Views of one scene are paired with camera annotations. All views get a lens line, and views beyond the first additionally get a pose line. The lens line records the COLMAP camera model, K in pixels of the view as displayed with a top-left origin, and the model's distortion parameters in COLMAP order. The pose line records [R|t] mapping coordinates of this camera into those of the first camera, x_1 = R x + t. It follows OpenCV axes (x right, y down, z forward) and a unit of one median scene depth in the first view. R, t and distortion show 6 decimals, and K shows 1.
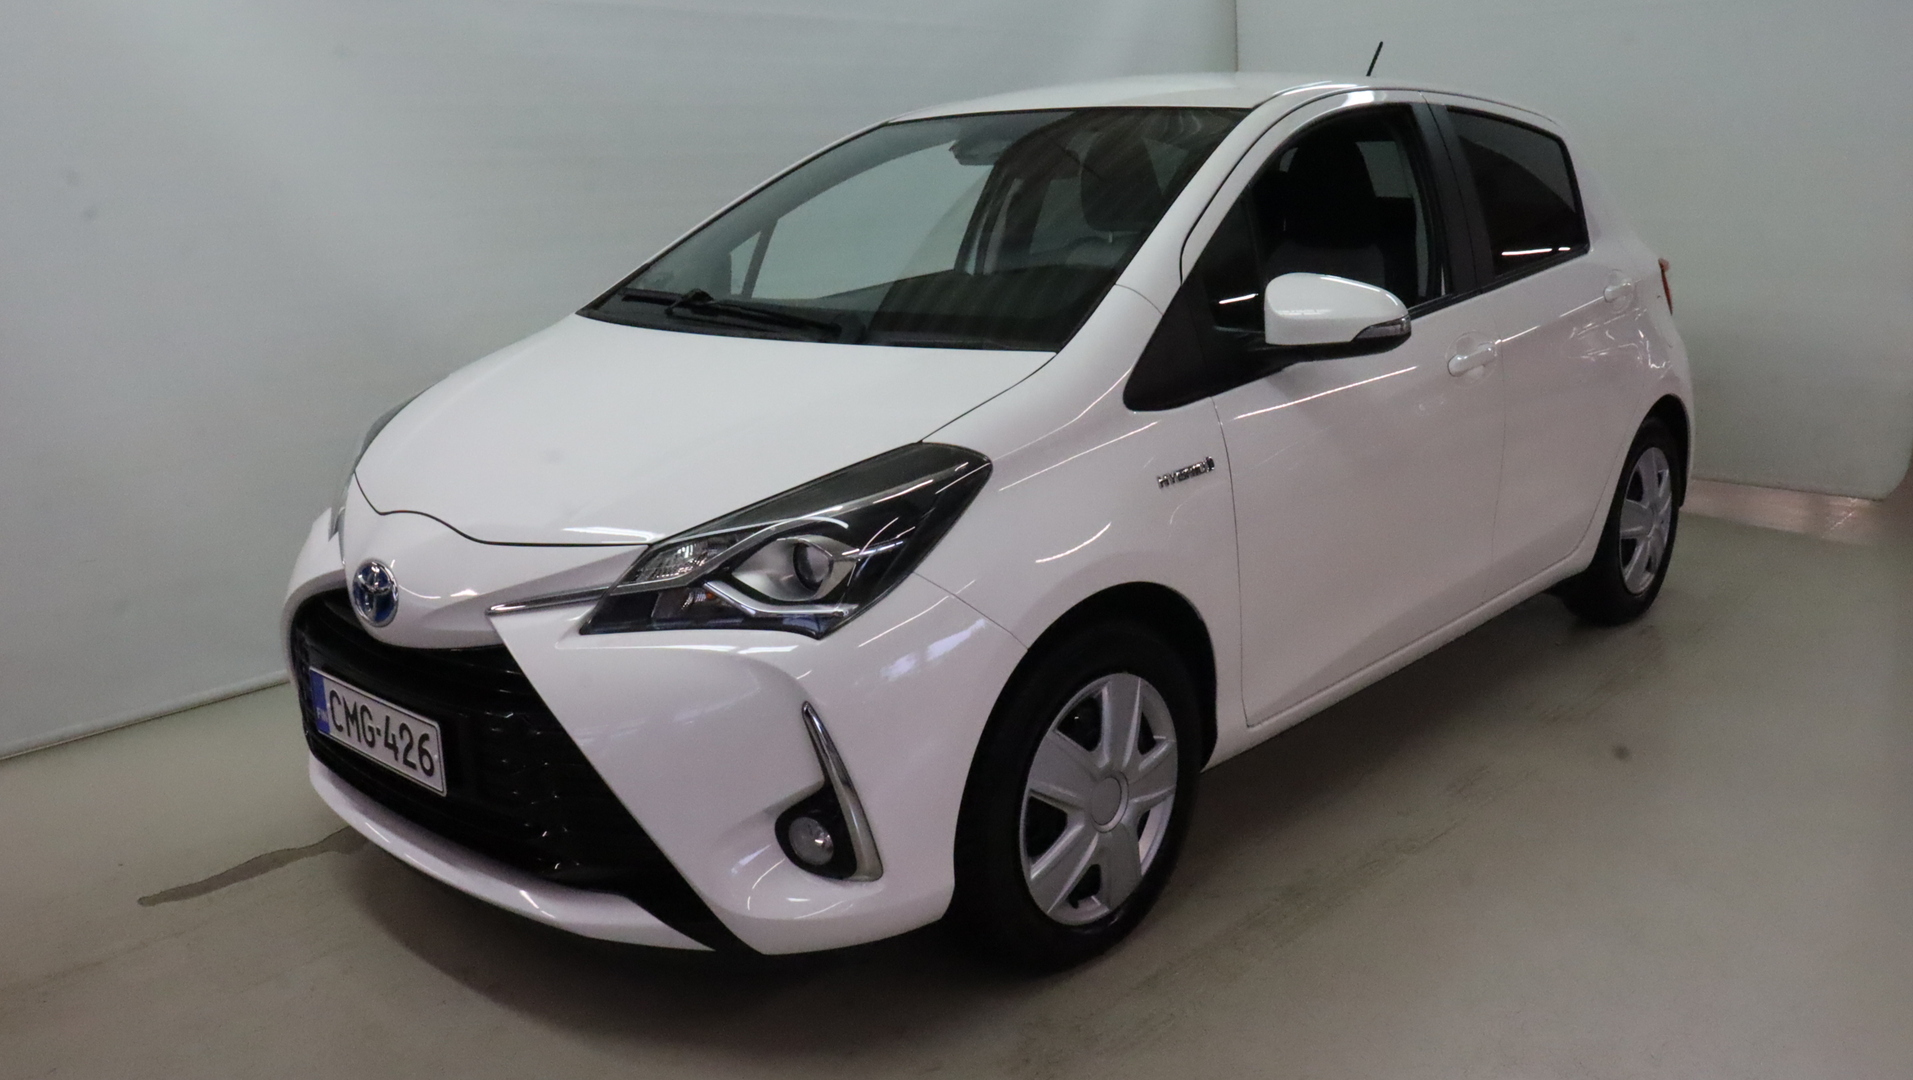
lens RADIAL K [[1521.9, 0, 956.3], [0, 1521.9, 534.0], [0, 0, 1]] dist [-0.114778, 0.049667]
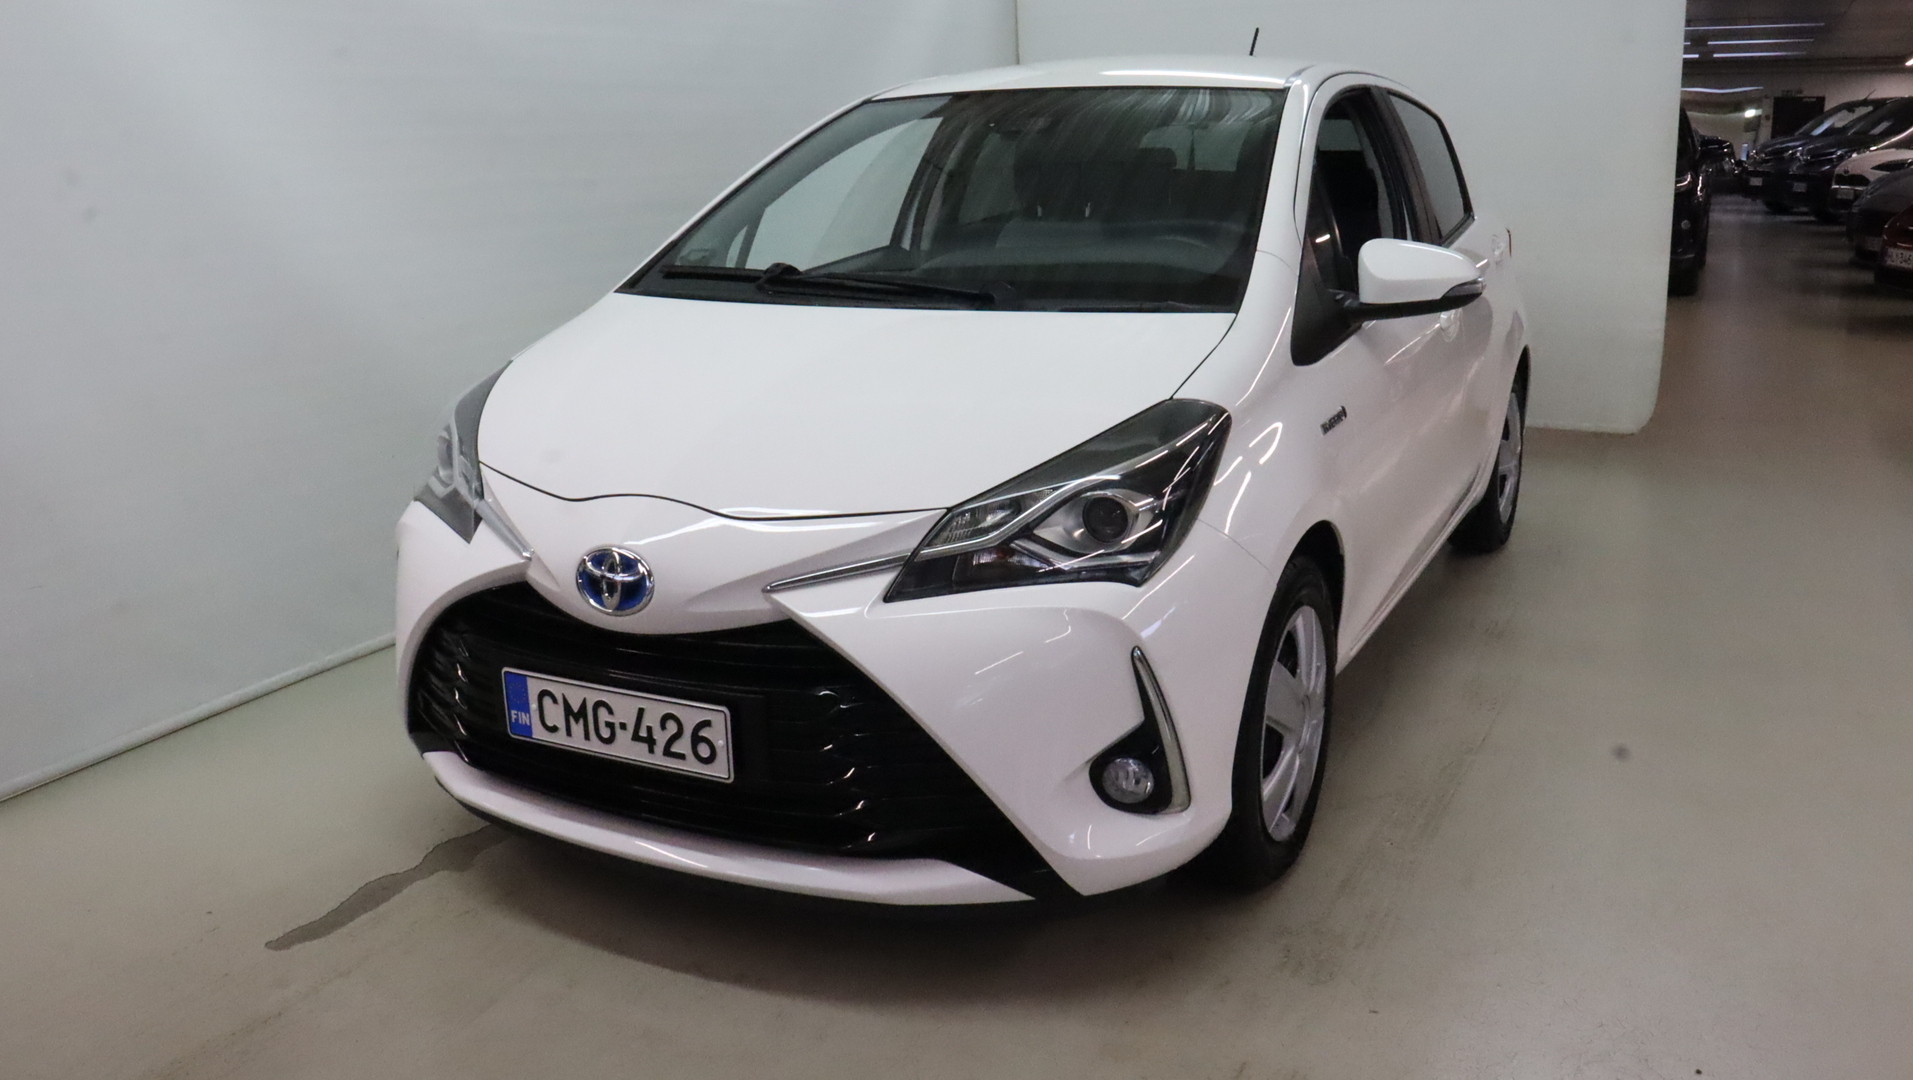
lens RADIAL K [[1521.9, 0, 944.1], [0, 1521.9, 521.8], [0, 0, 1]] dist [-0.114778, 0.049667]
pose [[0.963842, -0.060542, 0.259505, -0.438023], [0.059934, 0.998150, 0.010261, 0.004890], [-0.259646, 0.005663, 0.965687, 0.016965]]
